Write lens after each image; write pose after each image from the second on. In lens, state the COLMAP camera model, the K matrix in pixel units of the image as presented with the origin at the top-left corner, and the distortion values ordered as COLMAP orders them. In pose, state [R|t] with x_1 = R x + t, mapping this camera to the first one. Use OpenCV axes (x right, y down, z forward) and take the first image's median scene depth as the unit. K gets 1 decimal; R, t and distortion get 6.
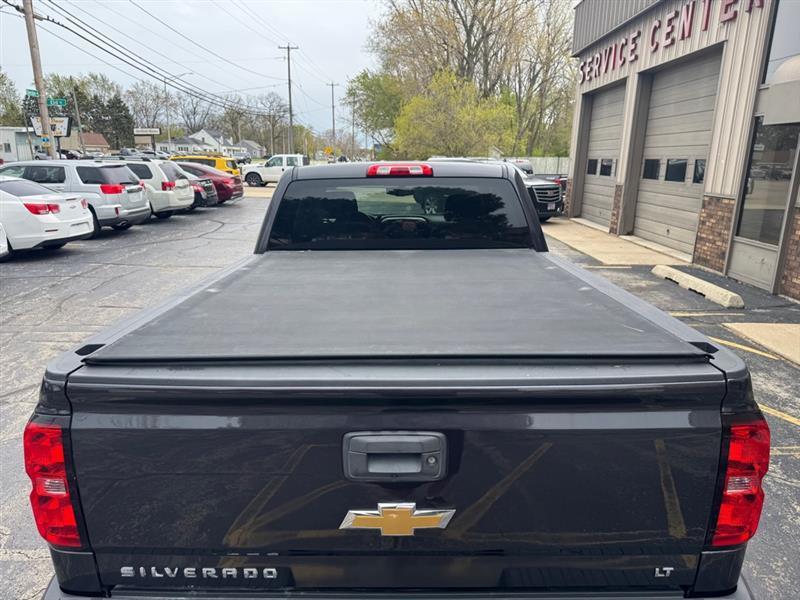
lens RADIAL K [[583.6, 0, 398.6], [0, 583.6, 281.4], [0, 0, 1]] dist [0.009104, -0.001782]
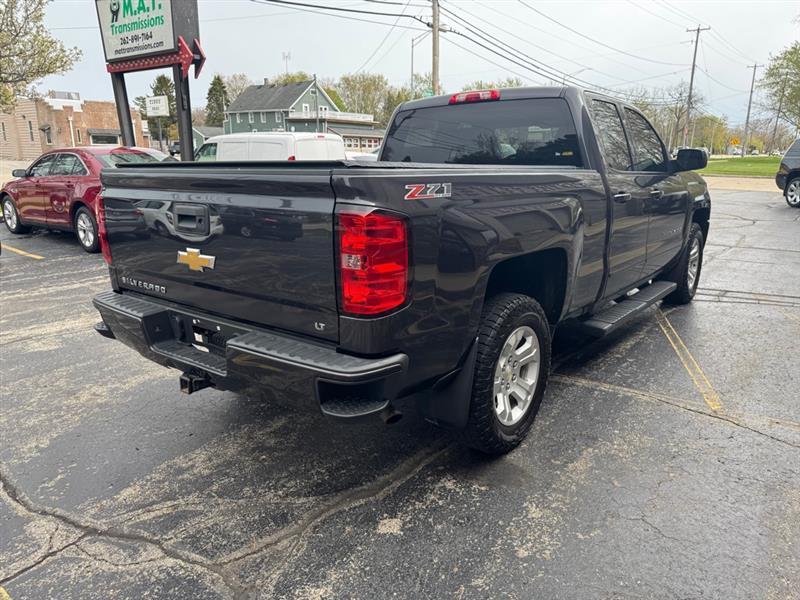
lens RADIAL K [[569.0, 0, 395.8], [0, 569.0, 301.2], [0, 0, 1]] dist [0.006046, -0.005798]
pose [[0.789741, 0.144776, -0.596111, 0.190872], [-0.119739, 0.989441, 0.081670, 0.042279], [0.601640, 0.006879, 0.798737, 0.004941]]
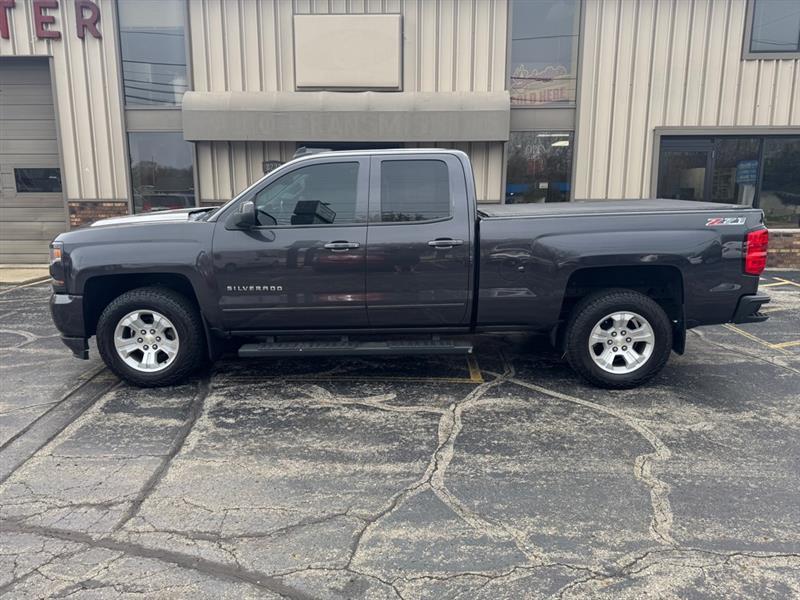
lens RADIAL K [[557.9, 0, 400.0], [0, 557.9, 300.0], [0, 0, 1]] dist [0.075624, -0.089357]
pose [[0.001046, -0.197735, 0.980255, -0.464424], [0.207249, 0.959015, 0.193229, -0.045716], [-0.978288, 0.202954, 0.041984, 0.366341]]
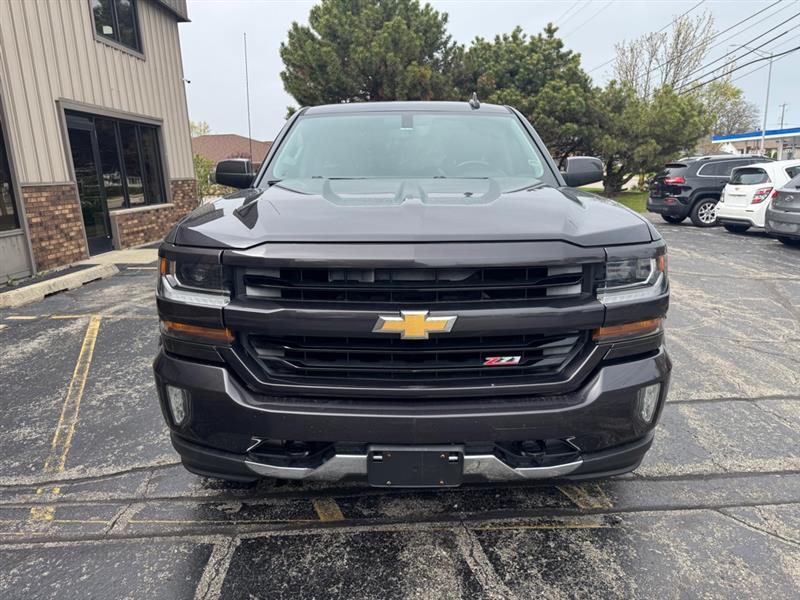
lens RADIAL K [[567.9, 0, 396.3], [0, 567.9, 299.5], [0, 0, 1]] dist [0.010282, -0.011487]
pose [[-0.999842, 0.017117, -0.004697, 0.010283], [0.013643, 0.910403, 0.413497, -0.115211], [0.011354, 0.413368, -0.910493, 0.777466]]
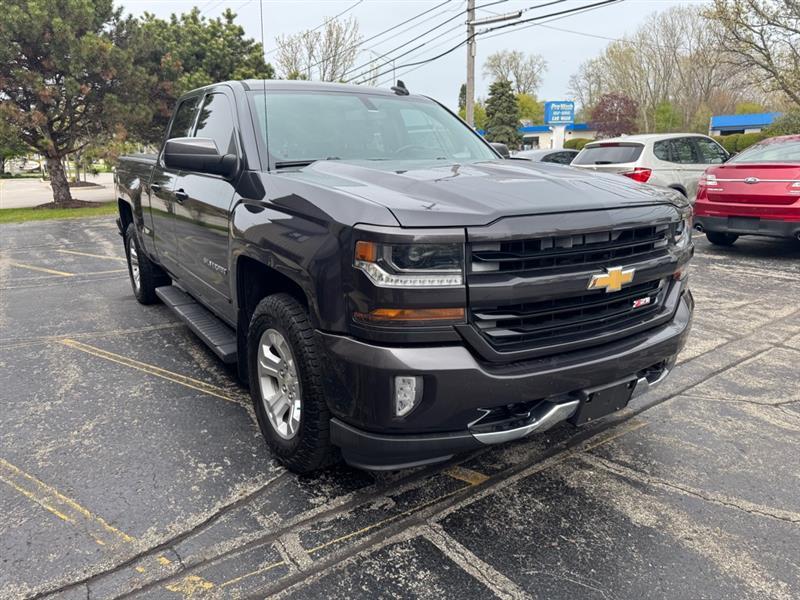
lens RADIAL K [[567.9, 0, 396.3], [0, 567.9, 299.5], [0, 0, 1]] dist [0.010282, -0.011487]
pose [[-0.833233, 0.145301, -0.533489, 0.168017], [-0.100959, 0.908653, 0.405163, -0.106245], [0.543627, 0.391456, -0.742450, 0.739485]]
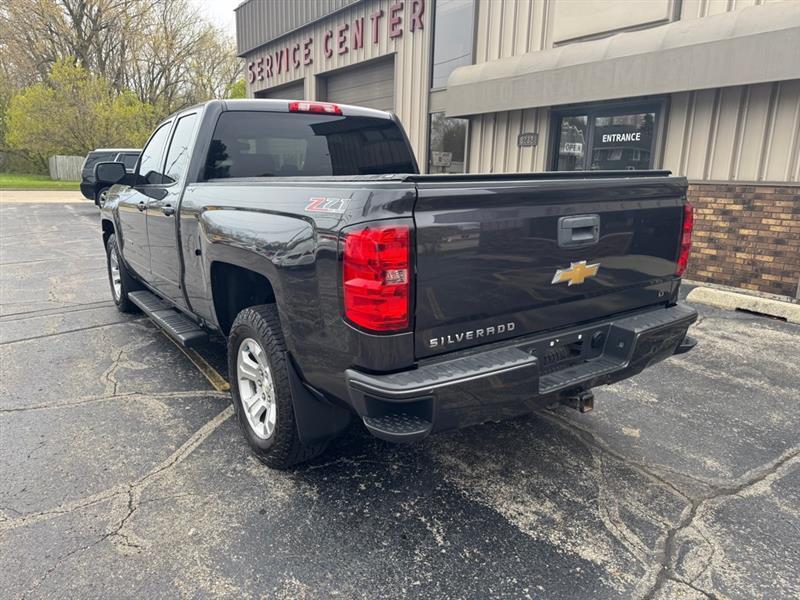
lens RADIAL K [[569.2, 0, 400.0], [0, 569.2, 300.0], [0, 0, 1]] dist [0.004882, -0.005363]
pose [[0.811875, -0.123793, 0.570557, -0.173376], [0.112310, 0.992125, 0.055448, 0.044451], [-0.572928, 0.019062, 0.819384, -0.001844]]
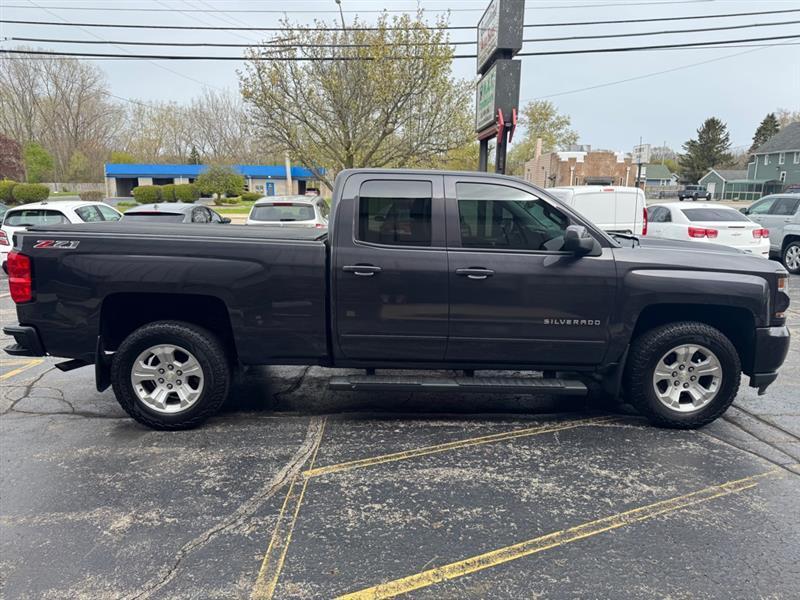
lens RADIAL K [[557.9, 0, 400.0], [0, 557.9, 300.0], [0, 0, 1]] dist [0.075624, -0.089357]
pose [[0.037277, 0.175990, -0.983686, 0.433659], [-0.216069, 0.962504, 0.164013, -0.047872], [0.975666, 0.206431, 0.073905, 0.342469]]
